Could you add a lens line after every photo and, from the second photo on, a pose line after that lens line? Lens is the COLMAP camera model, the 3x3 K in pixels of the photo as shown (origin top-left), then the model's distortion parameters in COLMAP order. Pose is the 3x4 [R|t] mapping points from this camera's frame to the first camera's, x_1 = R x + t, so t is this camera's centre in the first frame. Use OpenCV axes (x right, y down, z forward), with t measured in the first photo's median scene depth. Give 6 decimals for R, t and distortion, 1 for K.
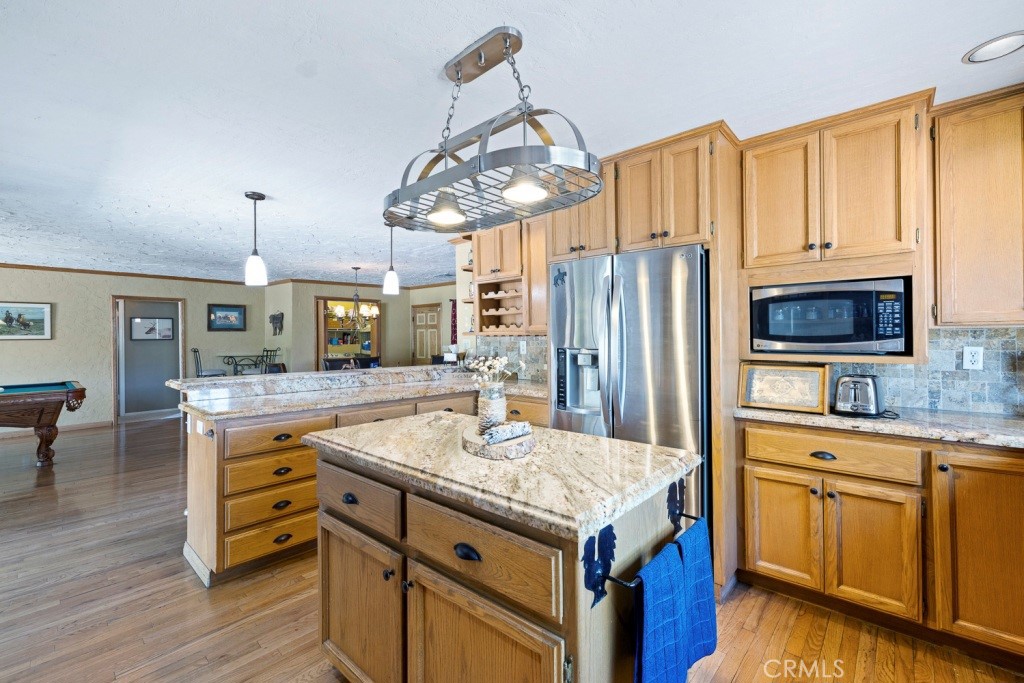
lens RADIAL K [[437.4, 0, 518.4], [0, 437.4, 336.6], [0, 0, 1]] dist [-0.003311, -0.000213]
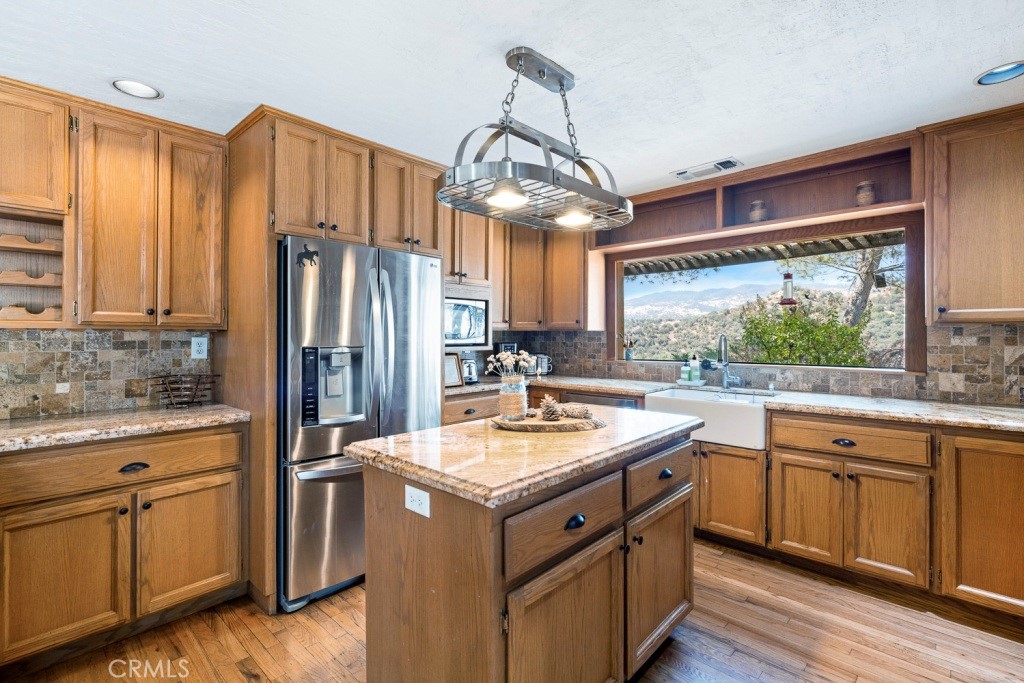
lens RADIAL K [[462.6, 0, 506.0], [0, 462.6, 336.8], [0, 0, 1]] dist [-0.011154, -0.000265]
pose [[0.044527, 0.000359, 0.999008, -0.482955], [-0.000200, 1.000000, -0.000350, 0.005076], [-0.999008, -0.000185, 0.044527, 0.411964]]
